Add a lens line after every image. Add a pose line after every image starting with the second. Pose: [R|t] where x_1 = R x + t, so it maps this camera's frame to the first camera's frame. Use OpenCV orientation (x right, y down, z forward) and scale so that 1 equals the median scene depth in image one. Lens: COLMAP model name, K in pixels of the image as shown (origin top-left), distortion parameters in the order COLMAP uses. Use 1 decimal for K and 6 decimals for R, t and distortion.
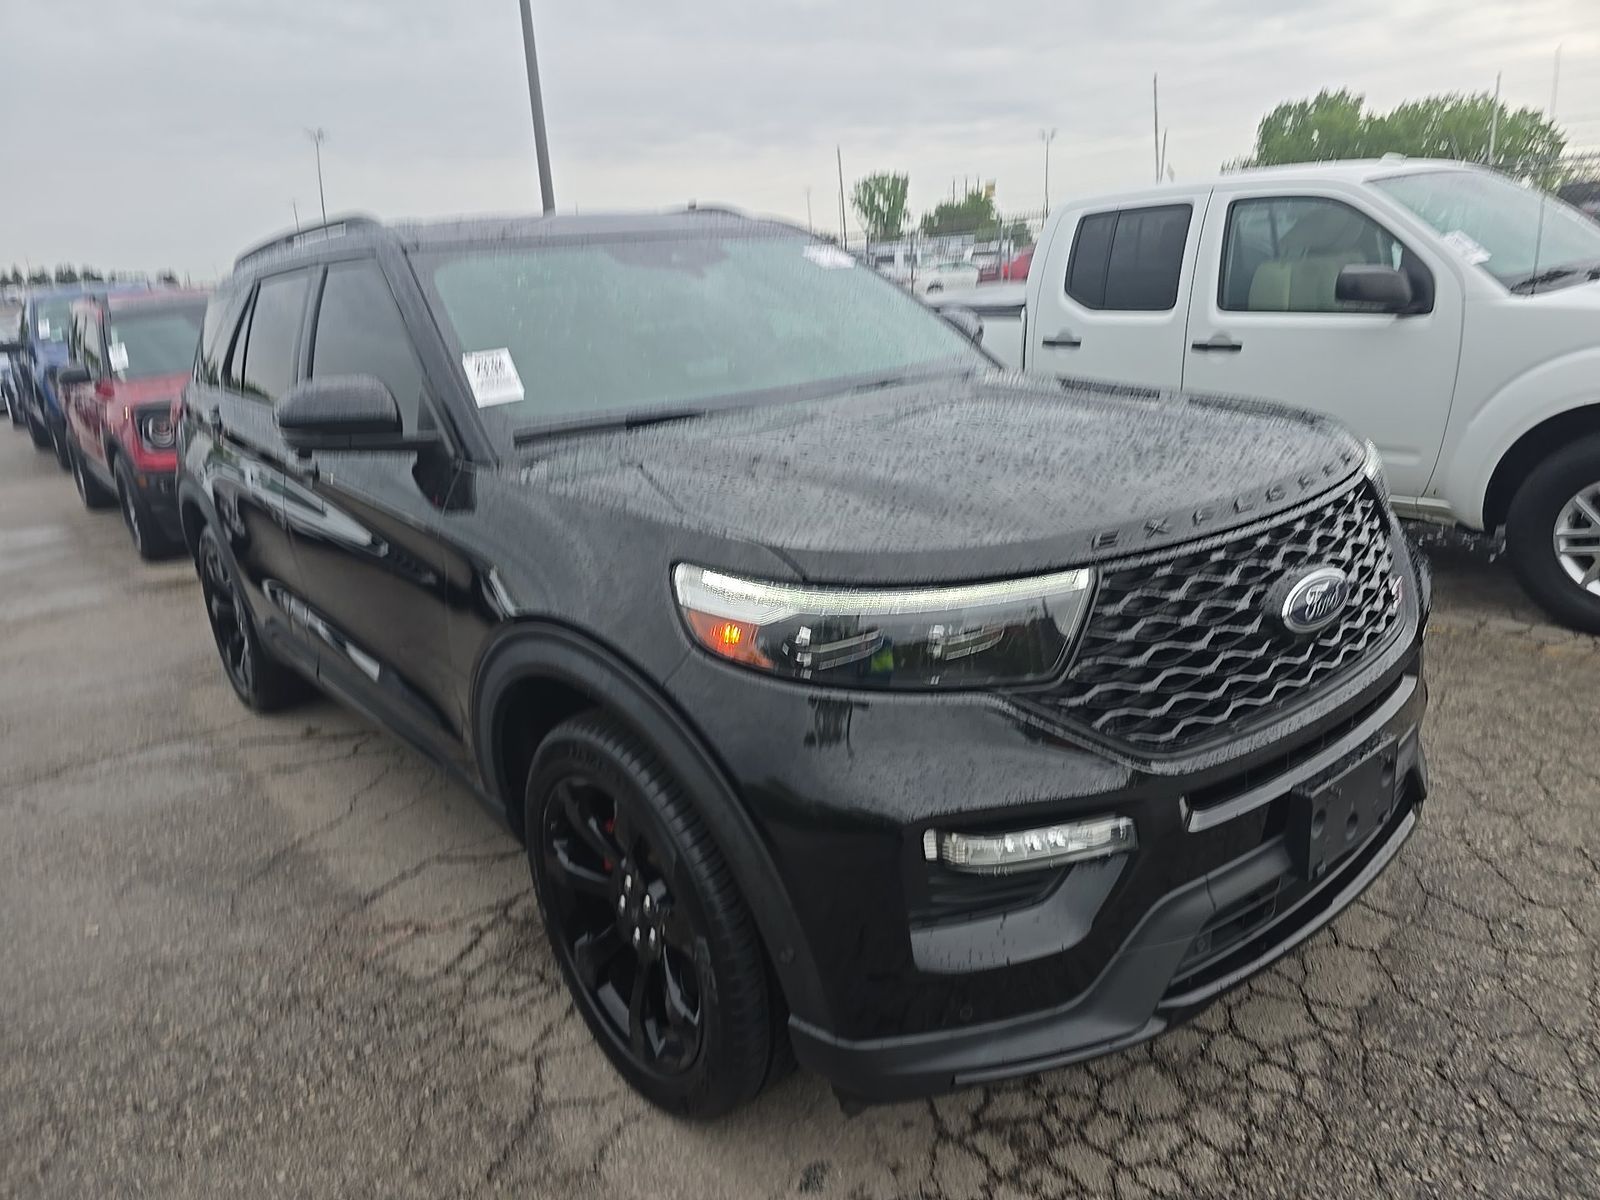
lens RADIAL K [[1073.1, 0, 805.2], [0, 1073.1, 595.4], [0, 0, 1]] dist [0.059100, -0.054847]
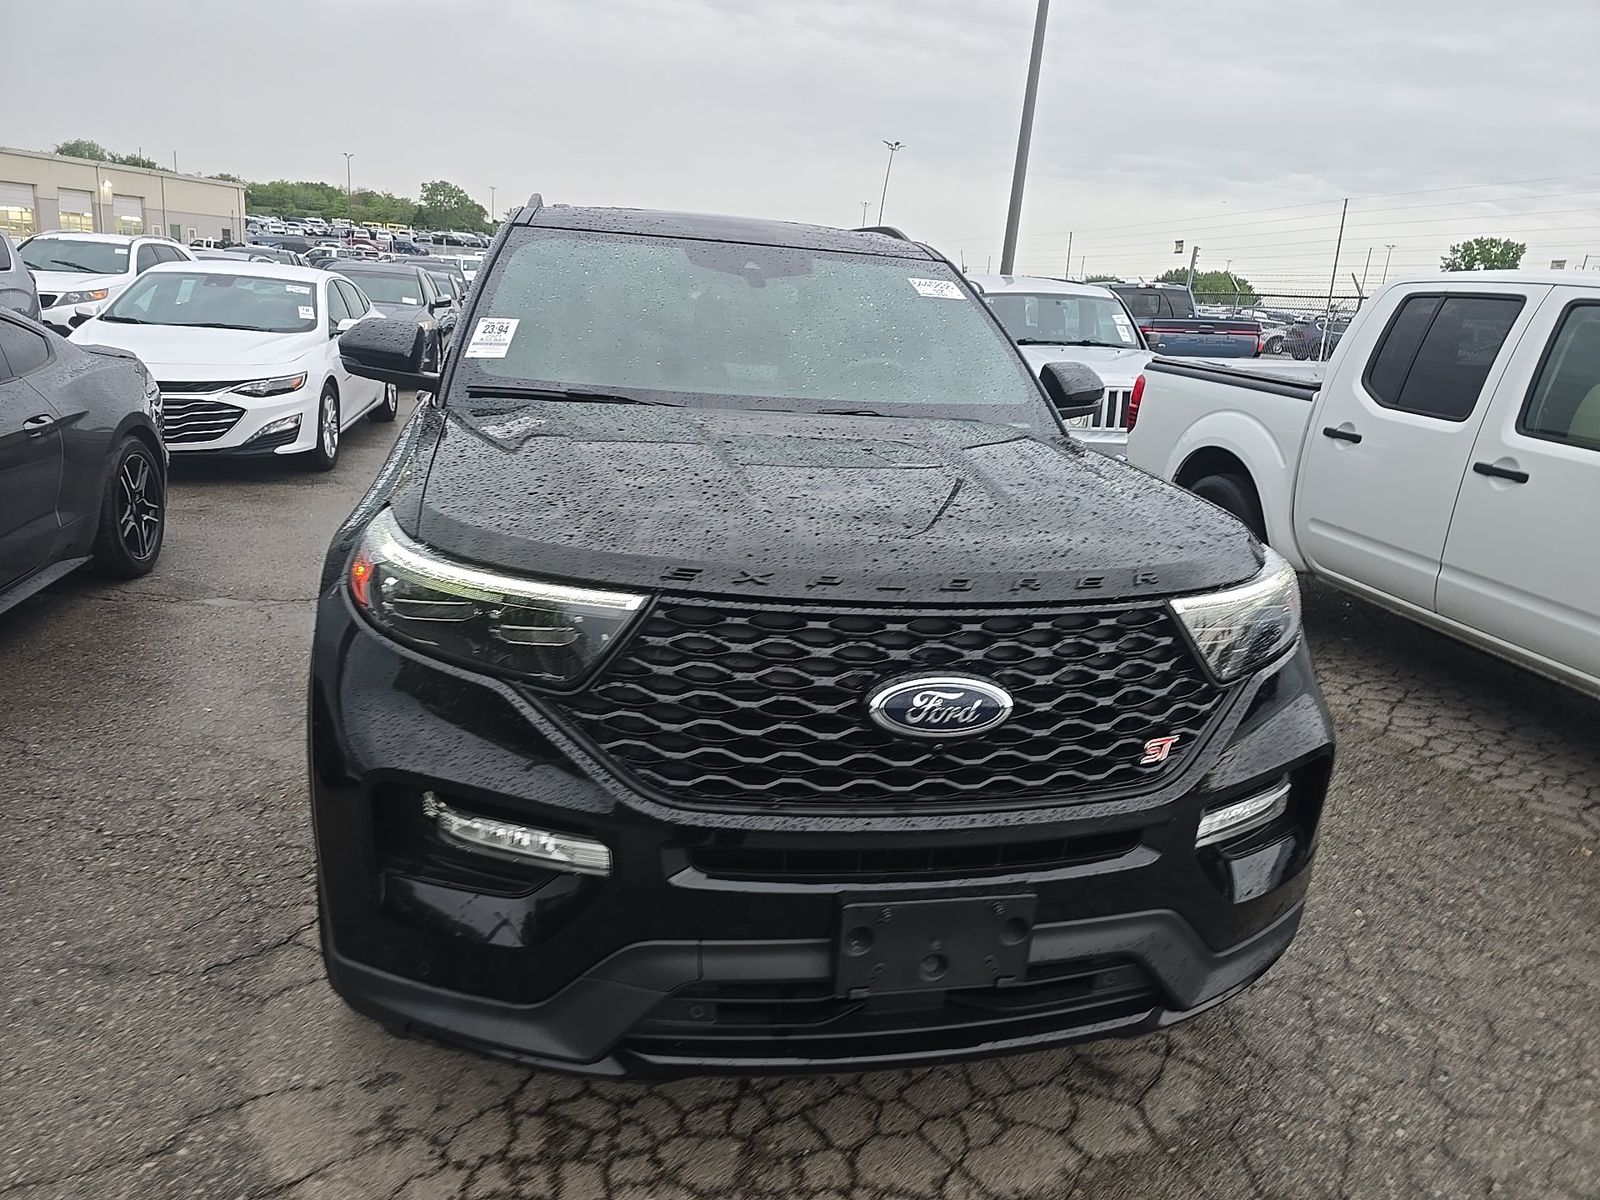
lens RADIAL K [[1073.1, 0, 805.2], [0, 1073.1, 595.4], [0, 0, 1]] dist [0.059100, -0.054847]
pose [[0.880369, 0.253113, -0.401103, 0.666361], [-0.260843, 0.964700, 0.036252, -0.083036], [0.396120, 0.072710, 0.915316, 0.125886]]
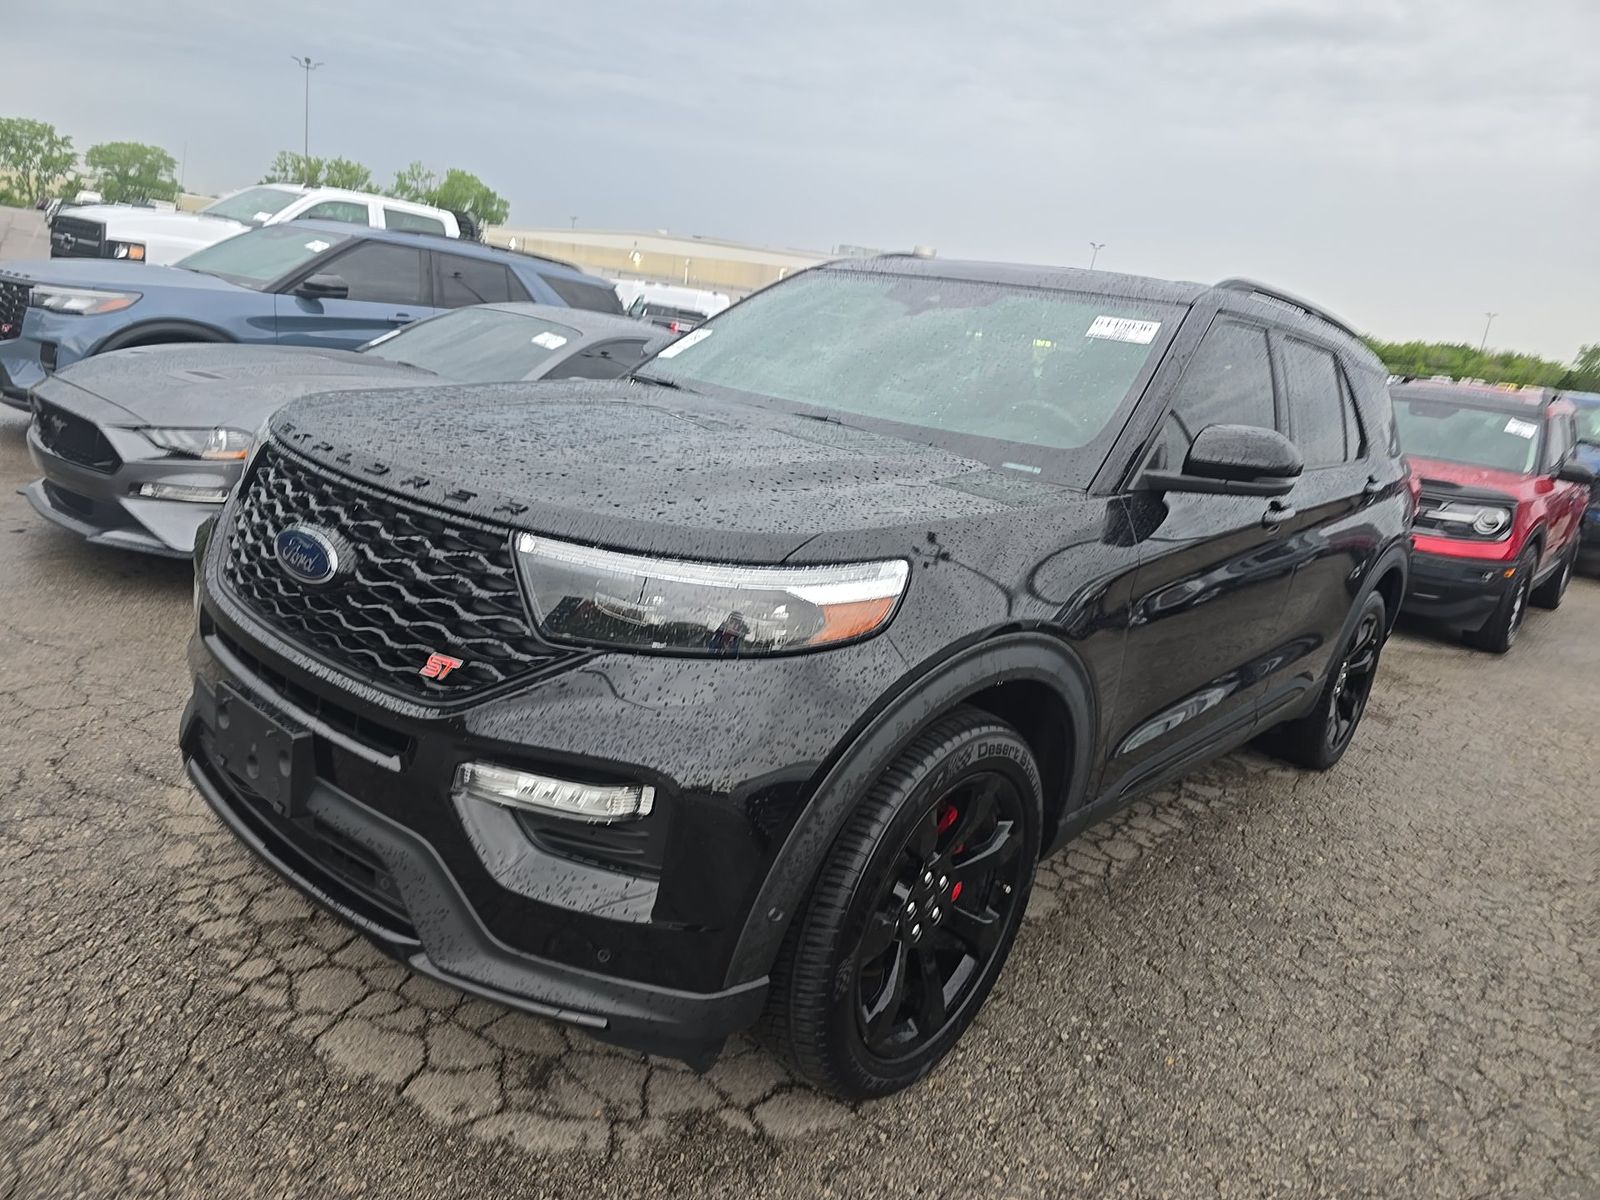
lens RADIAL K [[1082.0, 0, 800.0], [0, 1082.0, 600.0], [0, 0, 1]] dist [0.066164, -0.052660]
pose [[0.150311, 0.337010, -0.929425, 1.466543], [-0.432694, 0.867710, 0.244654, -0.402568], [0.888922, 0.365383, 0.276248, 1.082075]]
